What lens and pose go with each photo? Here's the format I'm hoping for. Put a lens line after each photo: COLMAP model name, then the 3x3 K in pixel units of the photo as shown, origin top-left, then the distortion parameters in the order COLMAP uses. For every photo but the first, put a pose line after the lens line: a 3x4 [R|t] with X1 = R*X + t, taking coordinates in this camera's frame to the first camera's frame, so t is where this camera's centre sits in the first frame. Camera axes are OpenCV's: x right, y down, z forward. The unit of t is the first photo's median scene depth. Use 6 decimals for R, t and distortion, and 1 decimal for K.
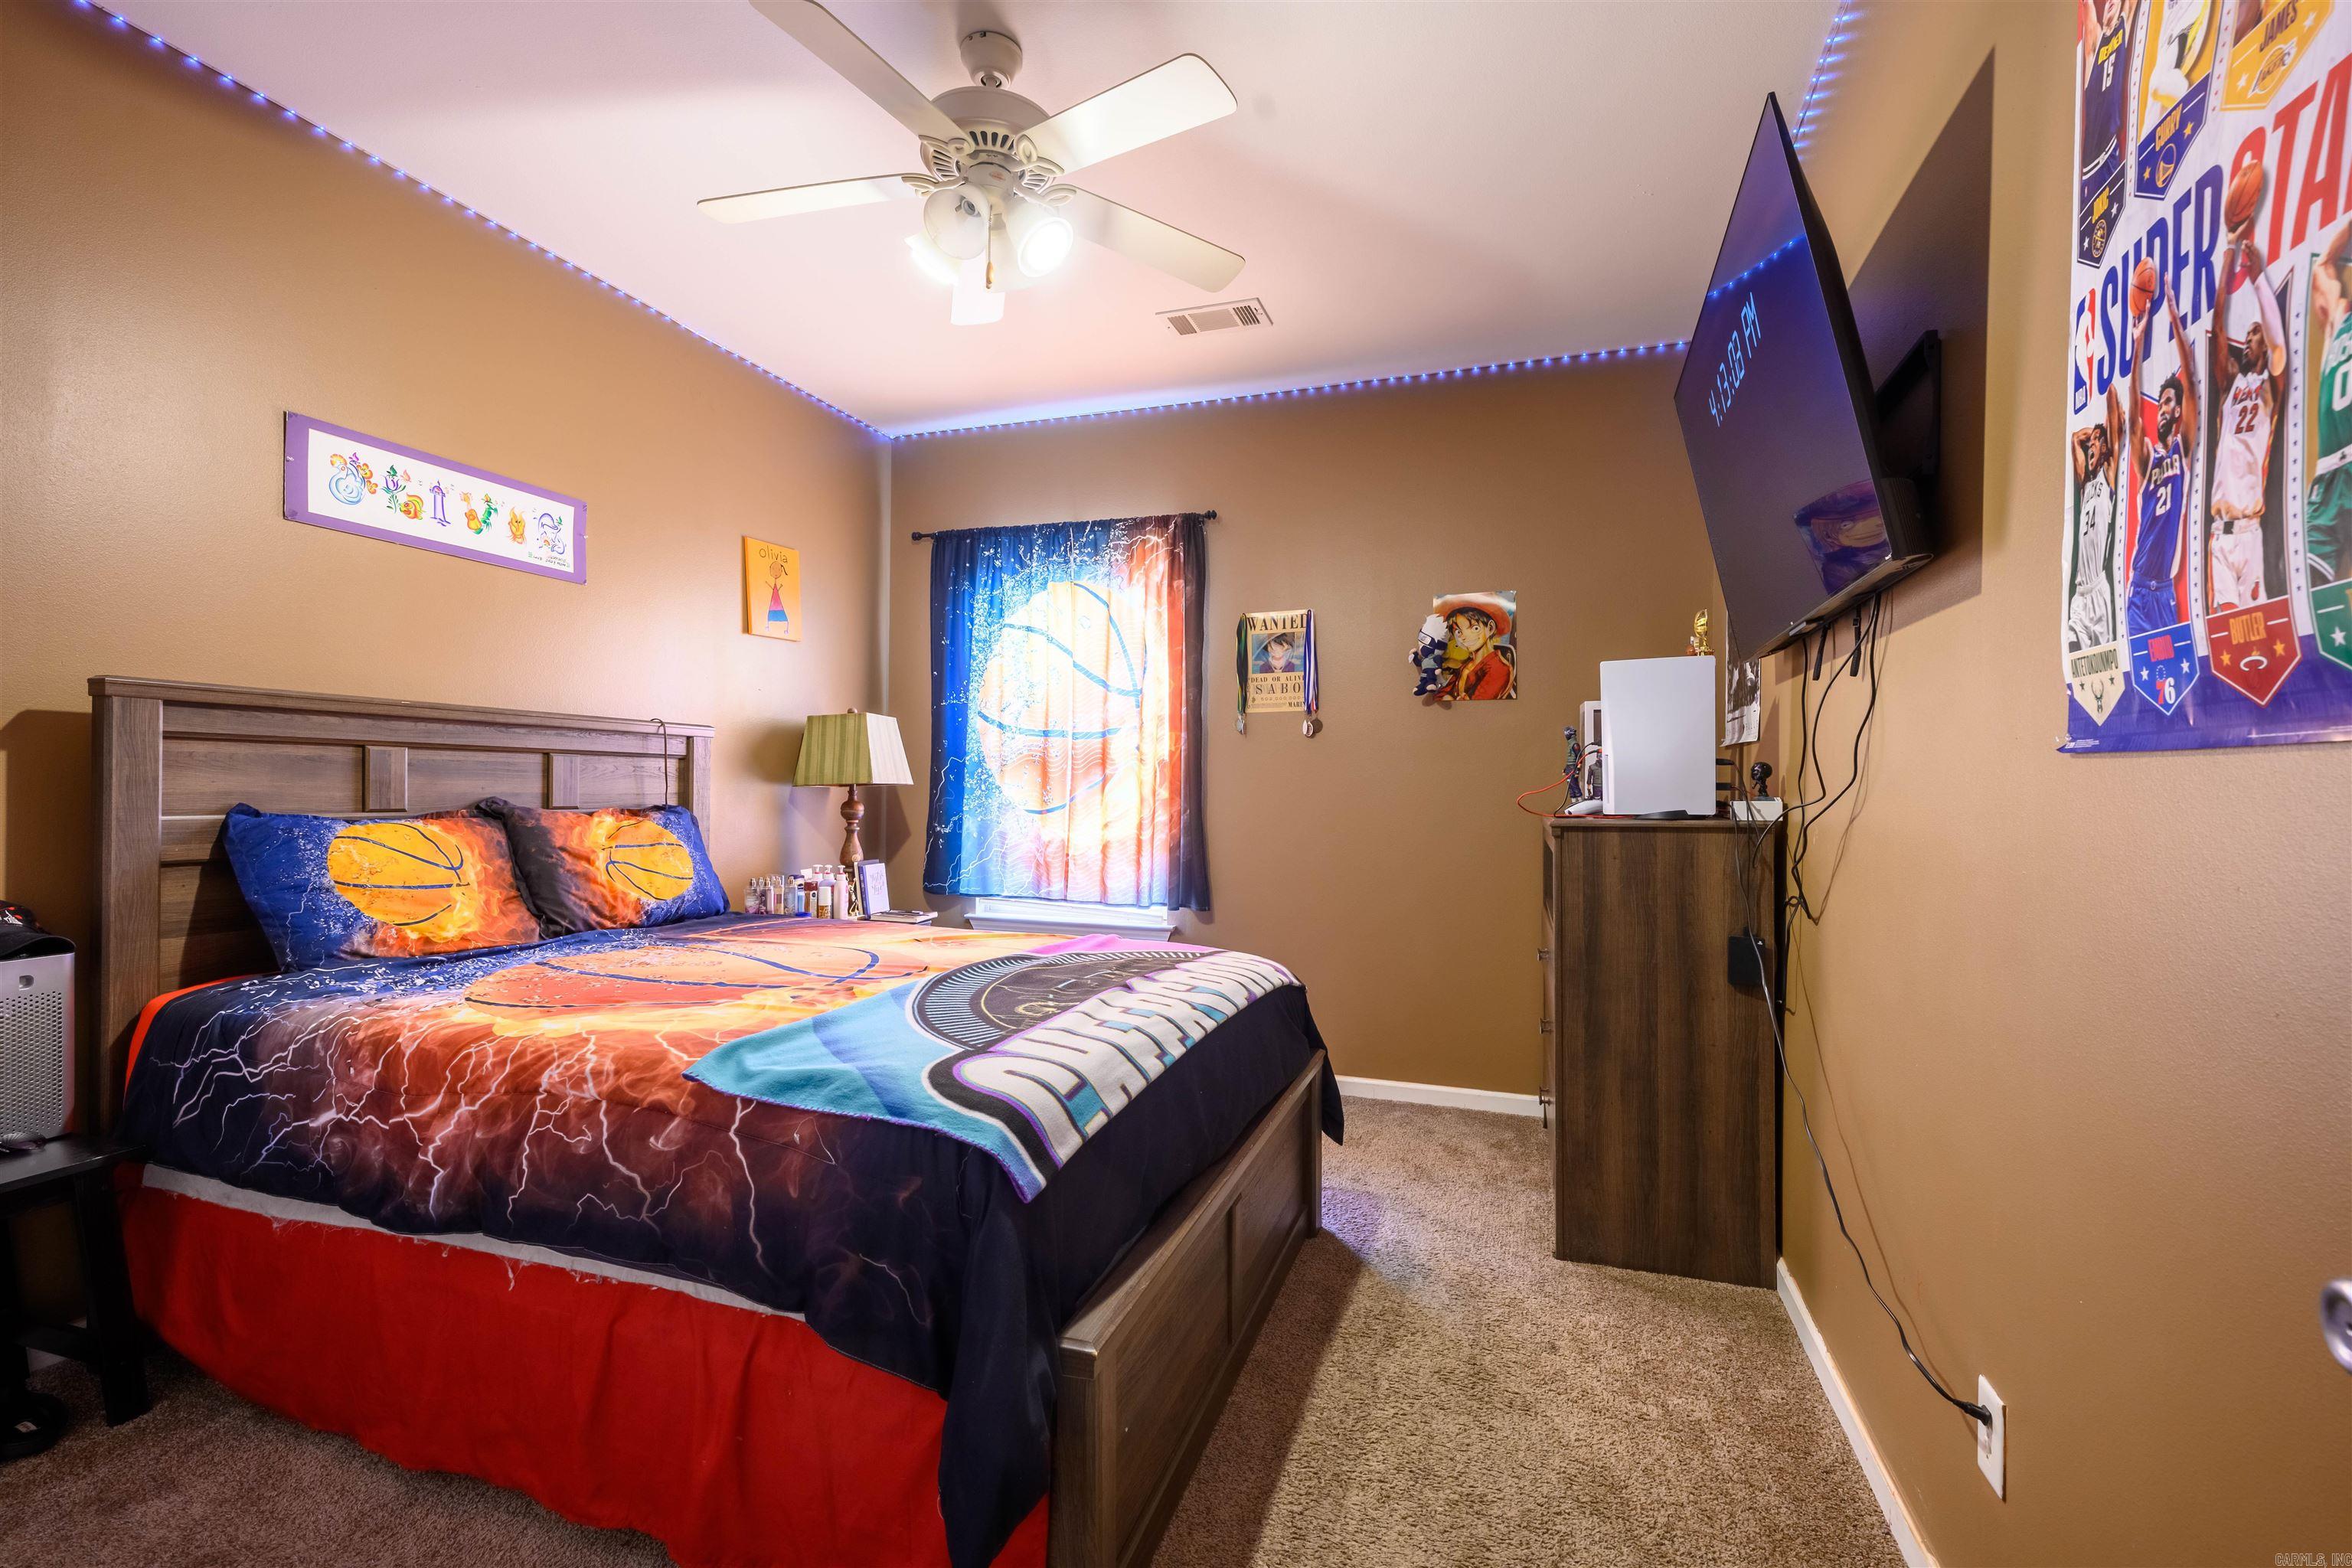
lens RADIAL K [[1041.5, 0, 1176.9], [0, 1041.5, 791.7], [0, 0, 1]] dist [-0.003322, -0.000036]
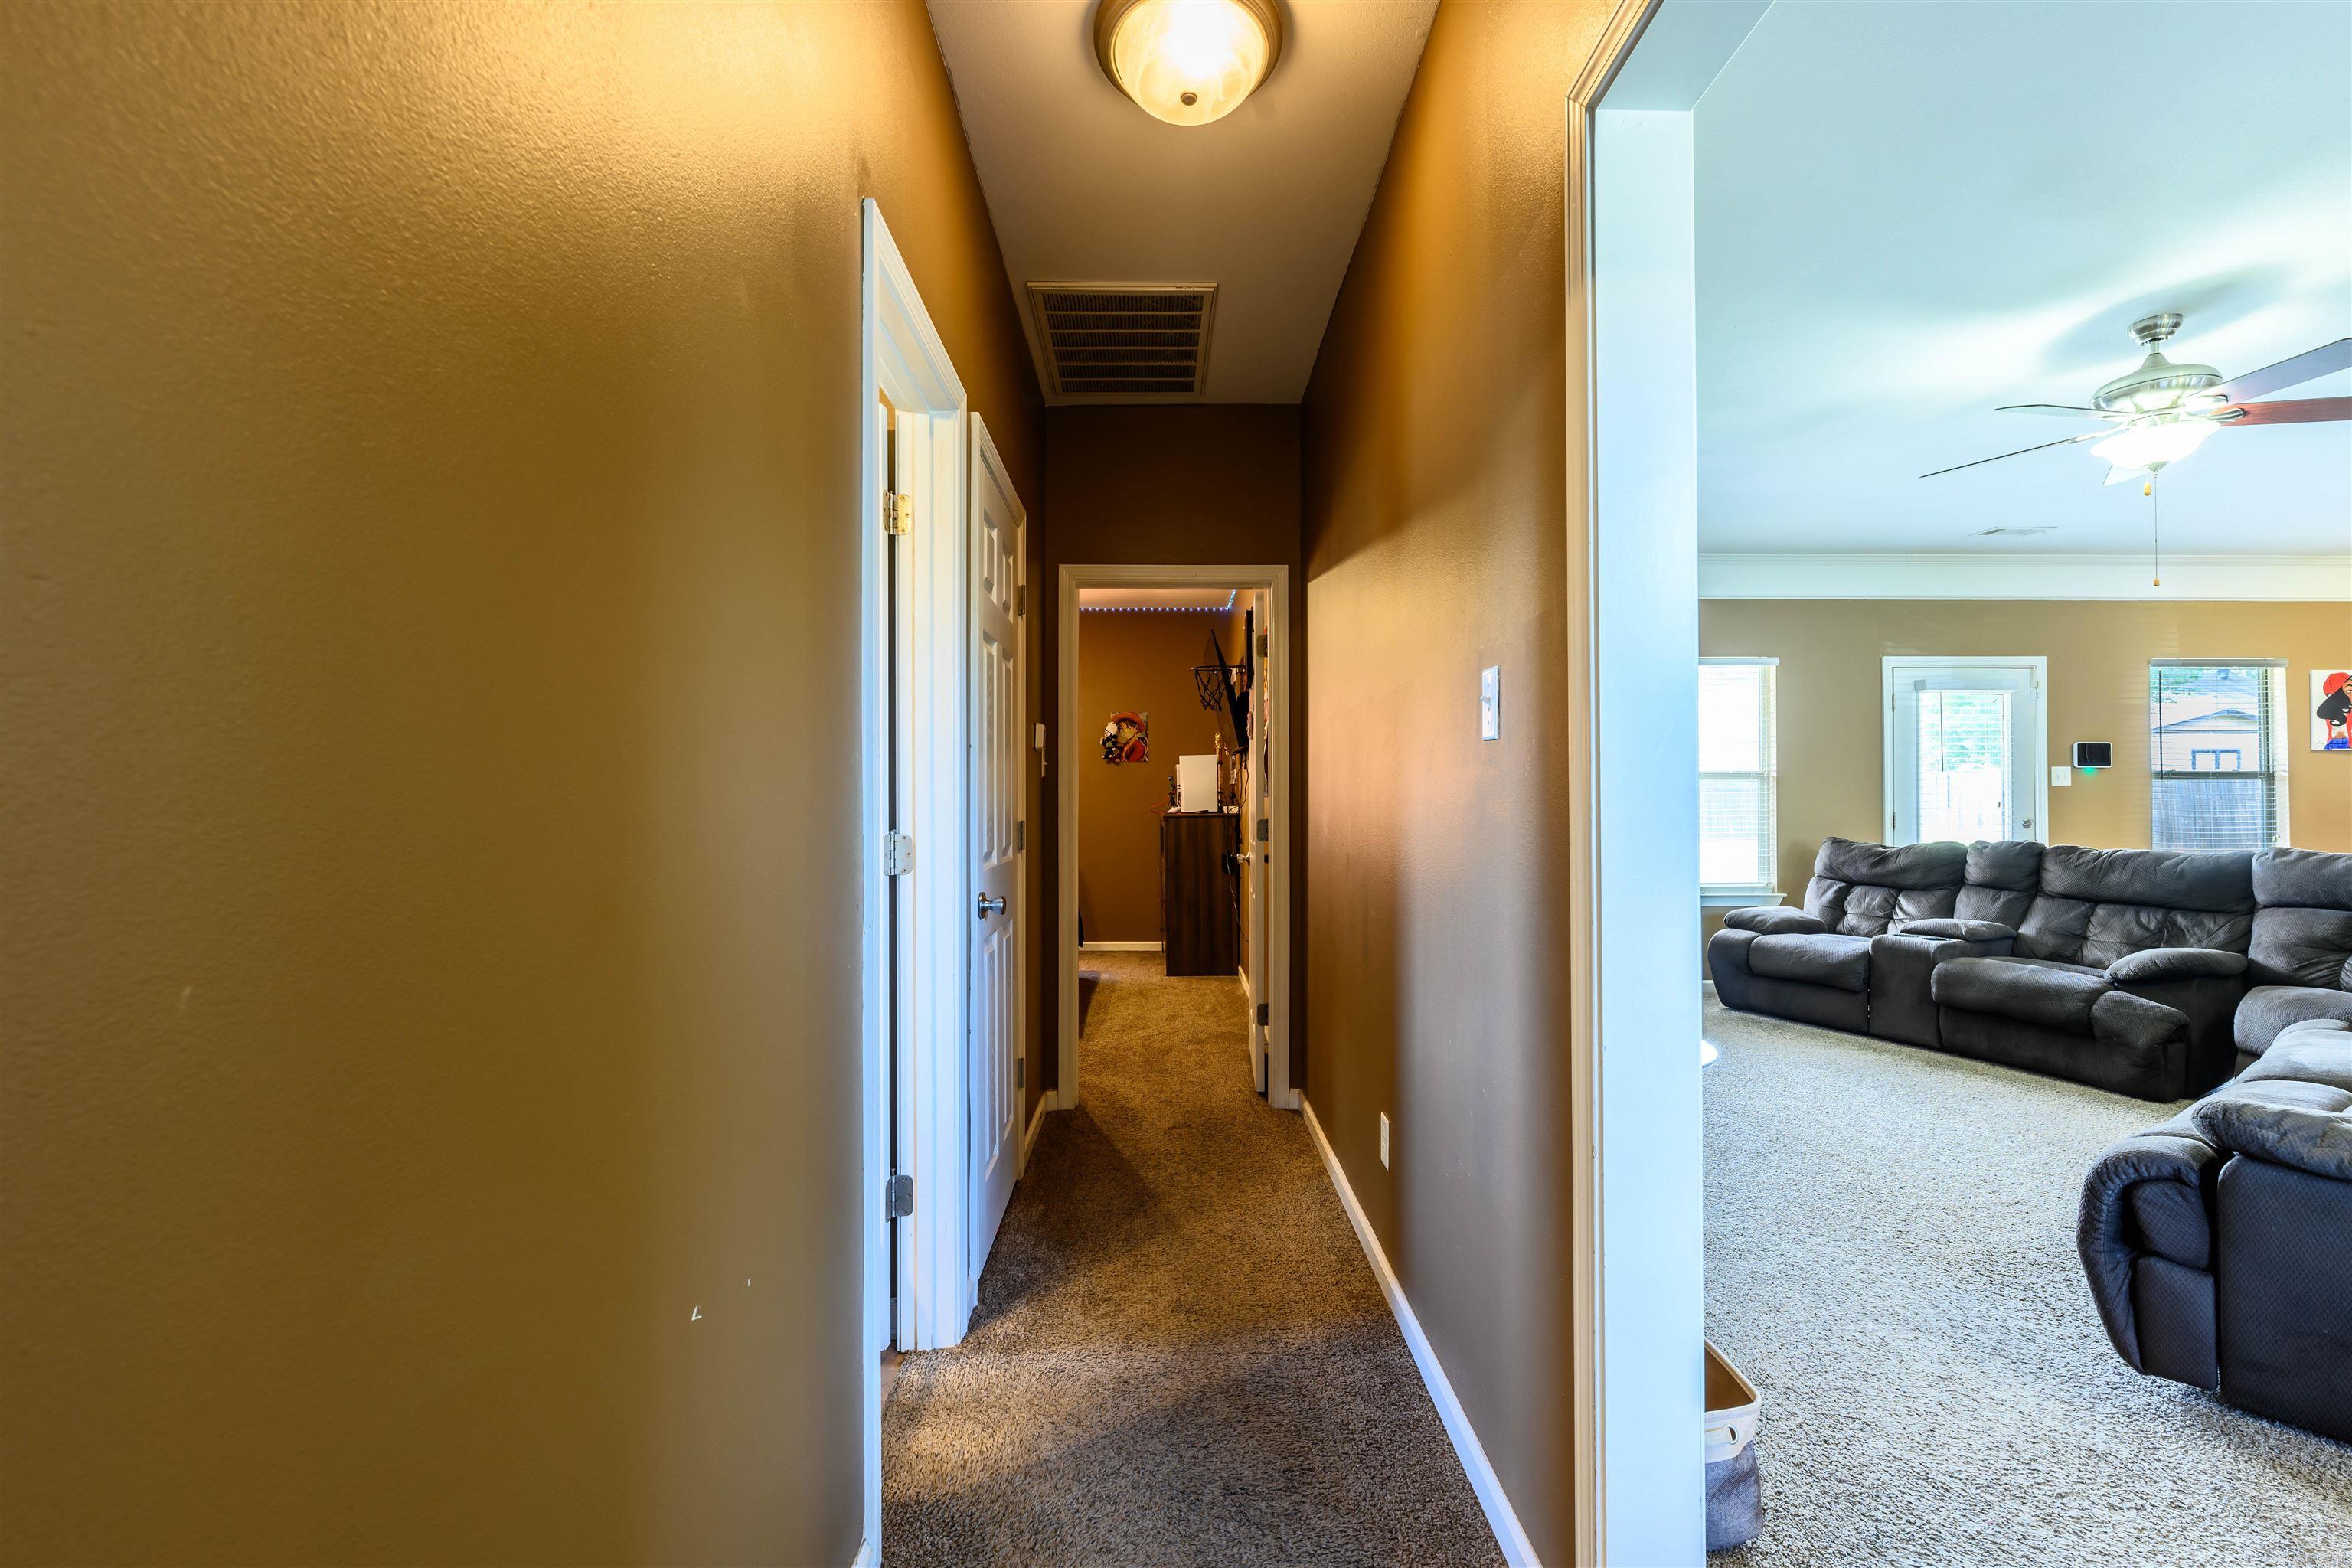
lens RADIAL K [[1017.8, 0, 1170.4], [0, 1017.8, 789.3], [0, 0, 1]] dist [-0.003255, 0.001168]
pose [[0.939829, -0.002749, 0.341634, -0.523947], [0.008900, 0.999825, -0.016440, 0.005409], [-0.341529, 0.018491, 0.939689, -1.487159]]
